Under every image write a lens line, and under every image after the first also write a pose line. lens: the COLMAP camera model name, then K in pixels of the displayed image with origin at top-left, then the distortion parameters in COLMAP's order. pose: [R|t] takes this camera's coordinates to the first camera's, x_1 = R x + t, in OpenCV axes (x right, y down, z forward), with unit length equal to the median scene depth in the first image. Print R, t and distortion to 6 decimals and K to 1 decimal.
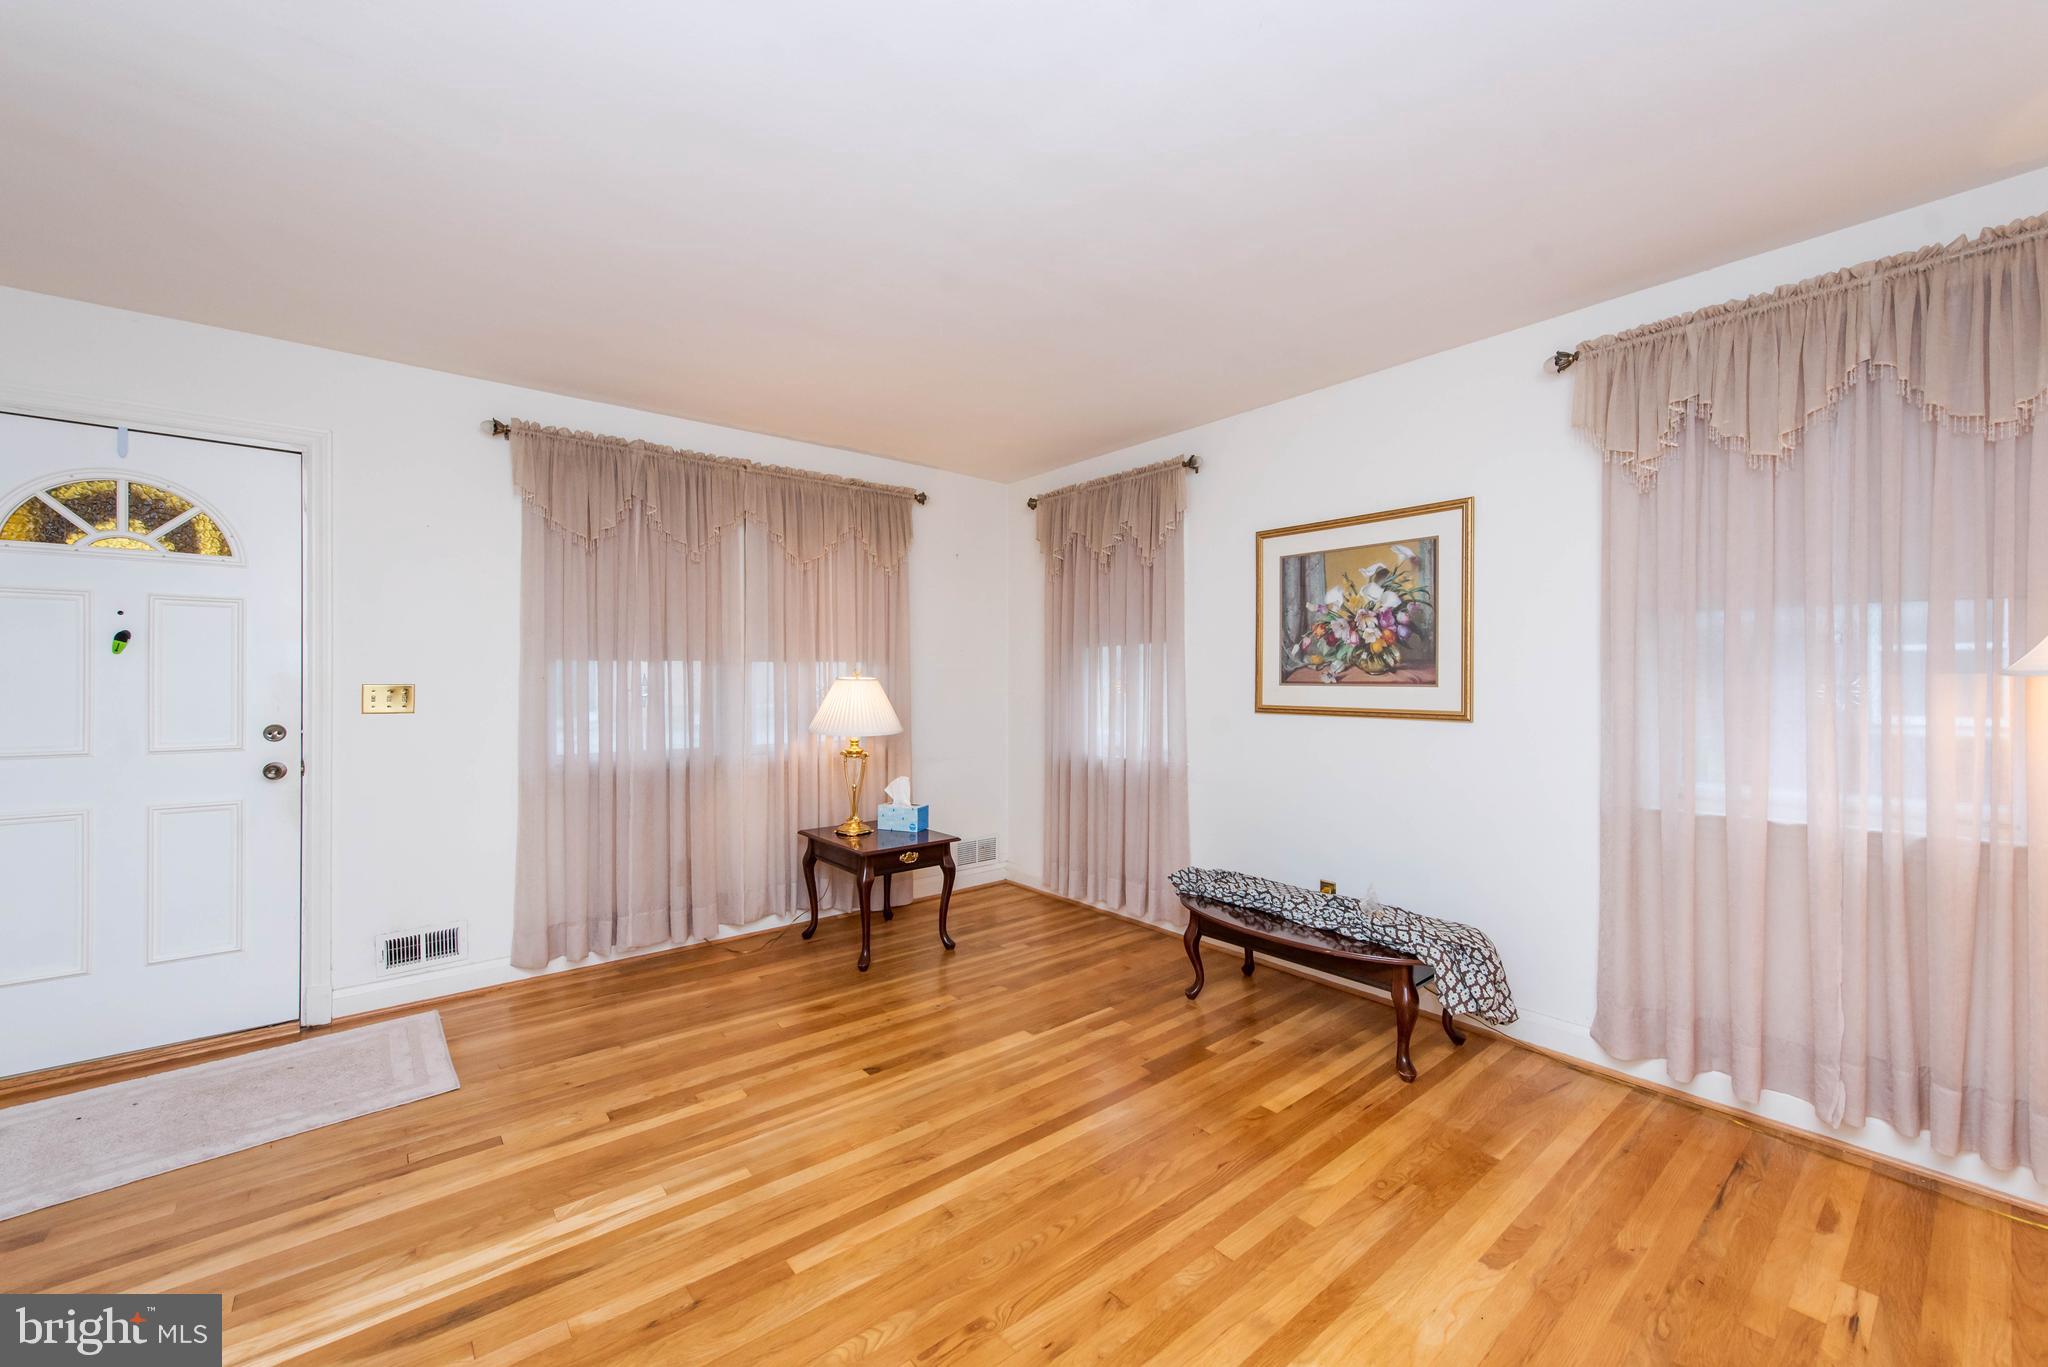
lens RADIAL K [[801.8, 0, 1028.3], [0, 801.8, 681.8], [0, 0, 1]] dist [0.021259, -0.007287]
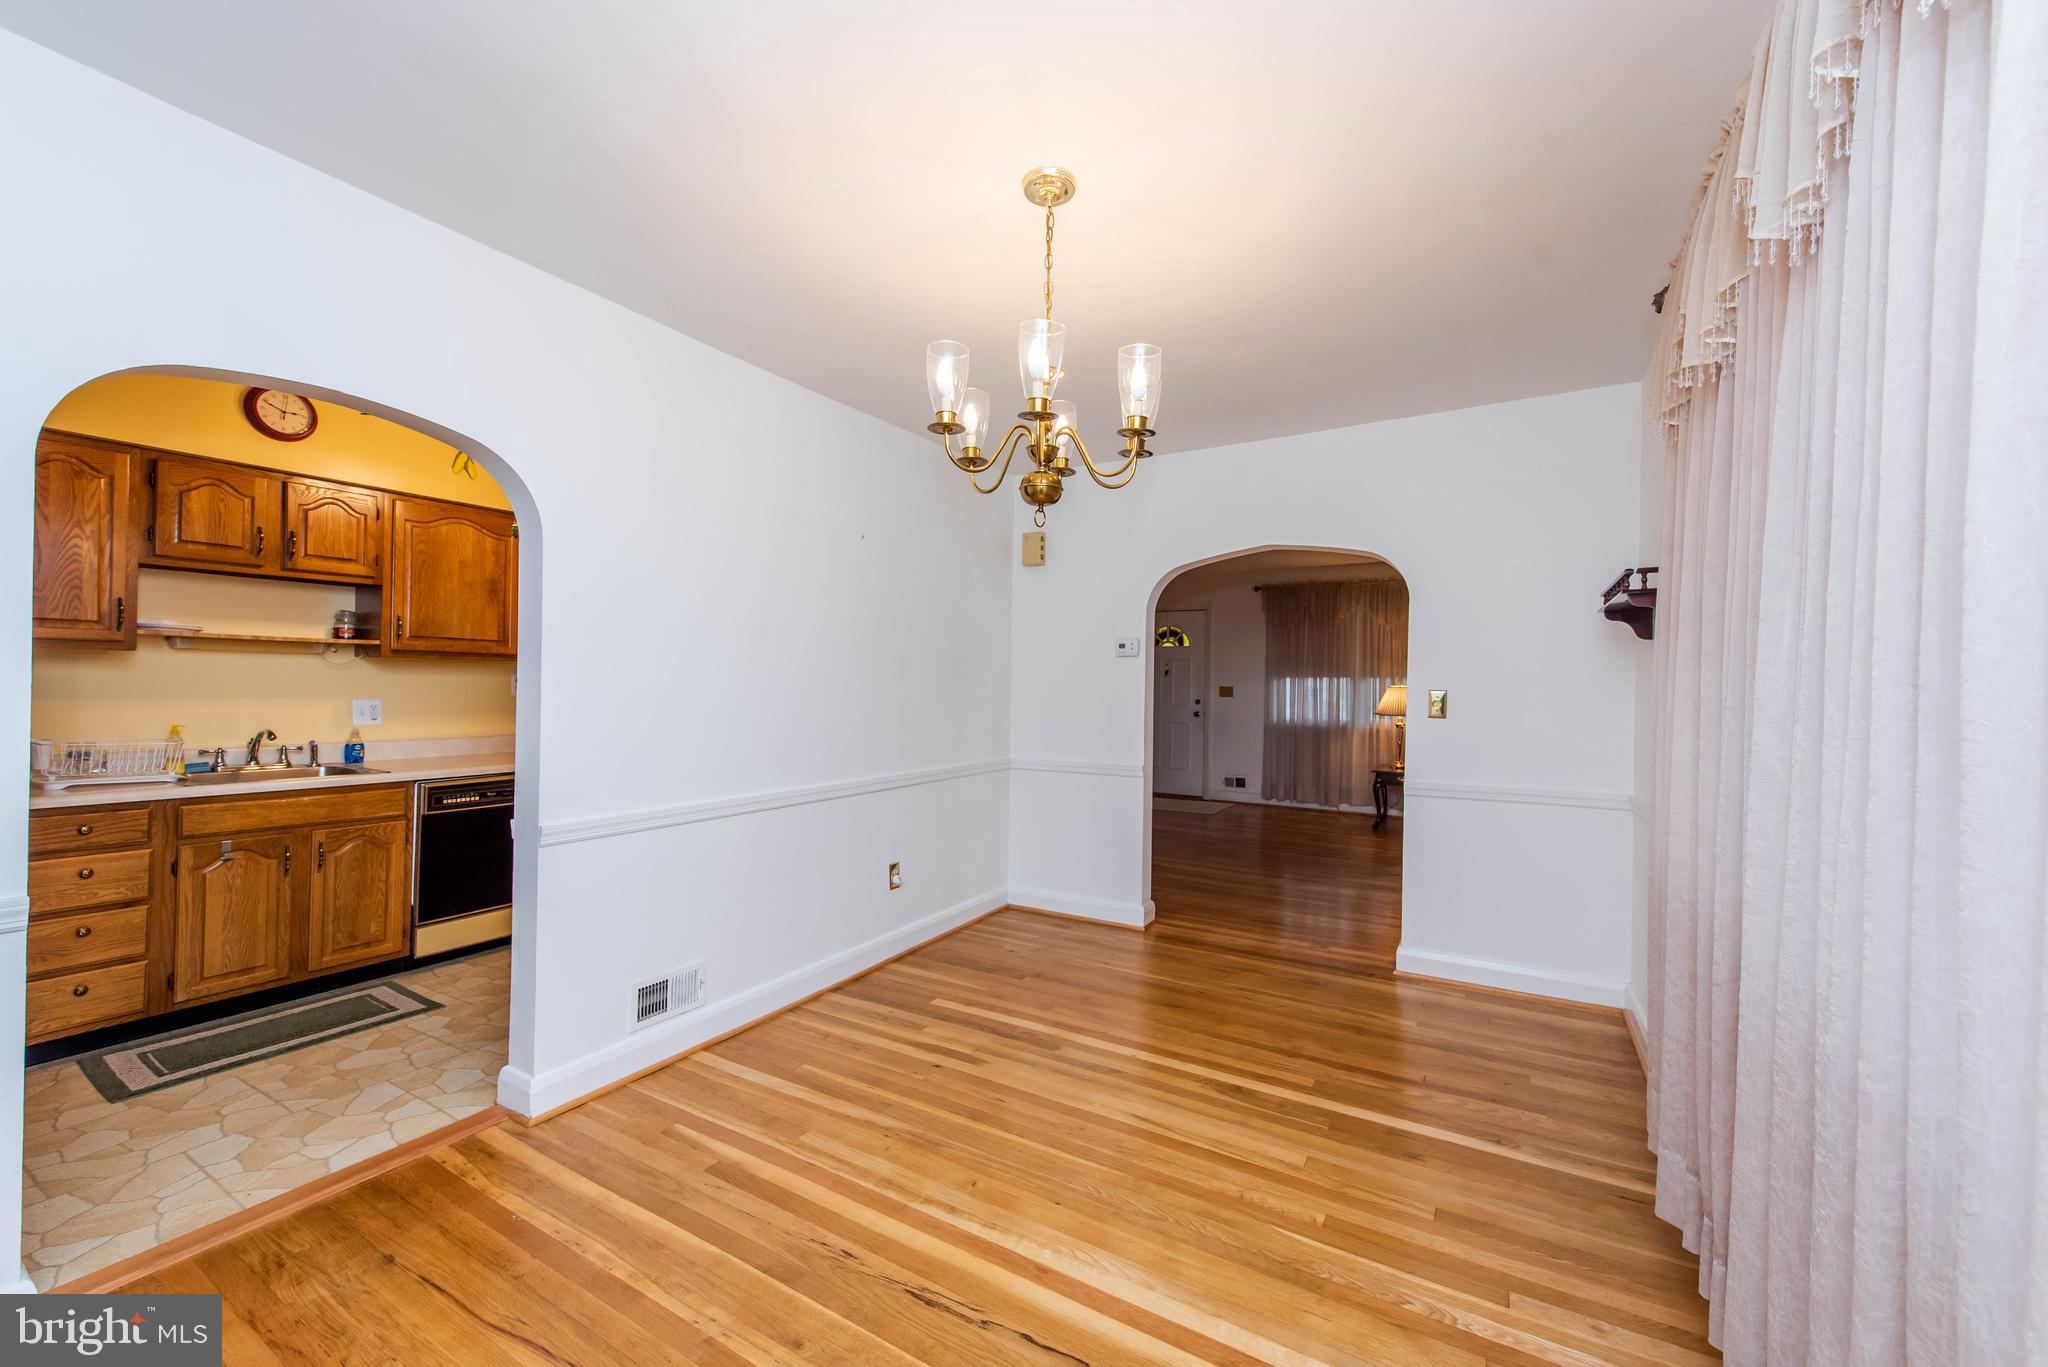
lens RADIAL K [[801.8, 0, 1028.3], [0, 801.8, 681.8], [0, 0, 1]] dist [0.021259, -0.007287]
pose [[0.336707, 0.002924, -0.941605, 1.553527], [-0.011736, 0.999931, -0.001091, -0.001756], [0.941536, 0.011418, 0.336718, -0.568403]]
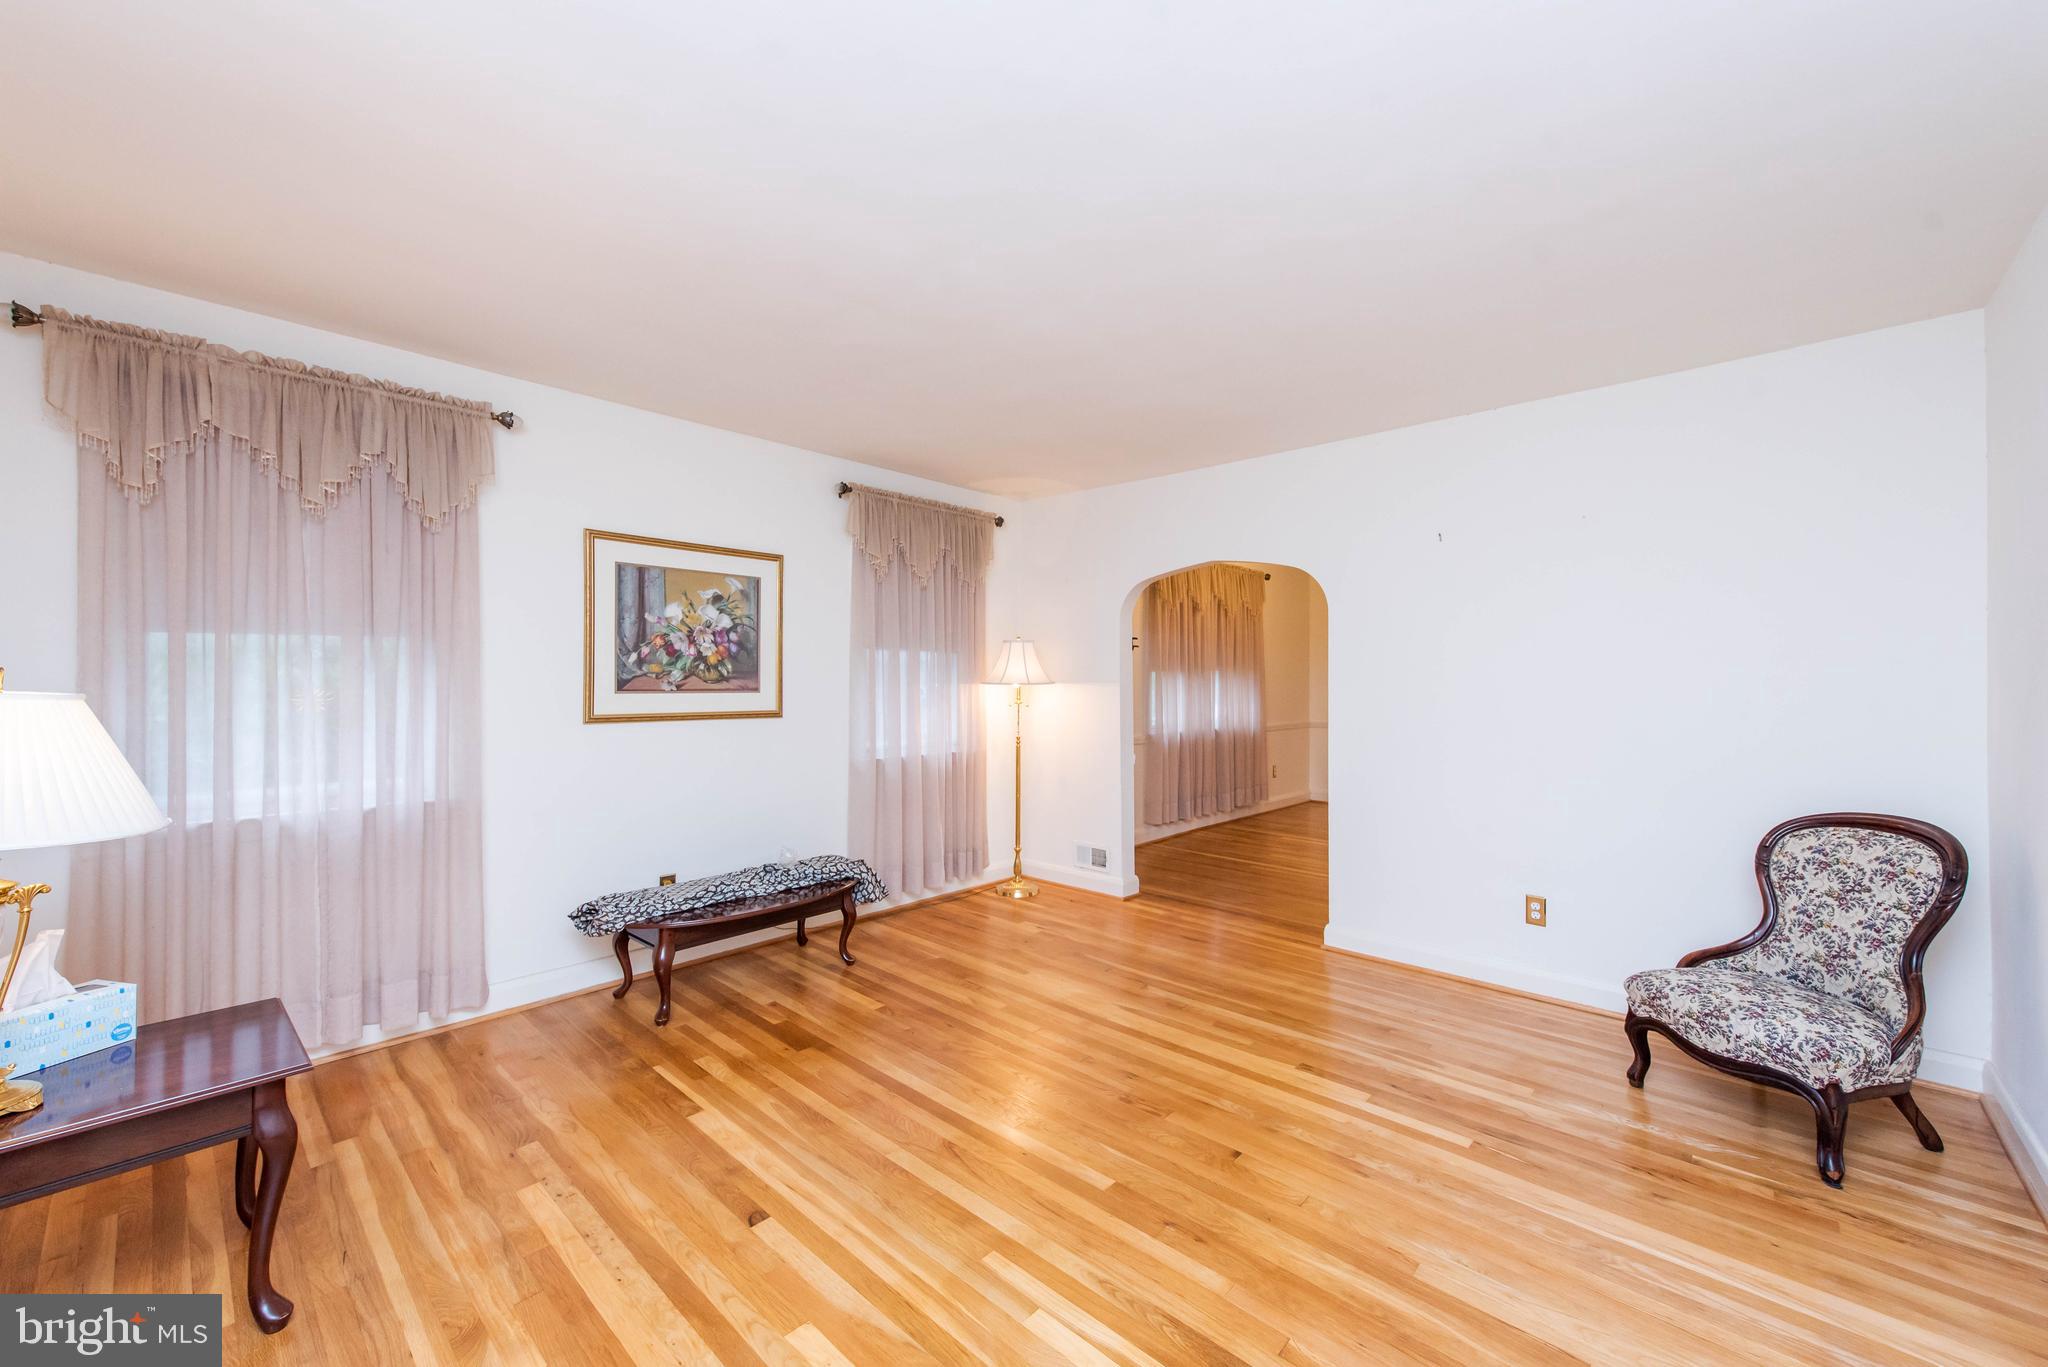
lens RADIAL K [[801.8, 0, 1028.3], [0, 801.8, 681.8], [0, 0, 1]] dist [0.021259, -0.007287]
pose [[-0.136465, -0.001377, 0.990644, -0.792225], [0.001539, 0.999998, 0.001603, -0.011793], [-0.990644, 0.001744, -0.136463, 0.697677]]
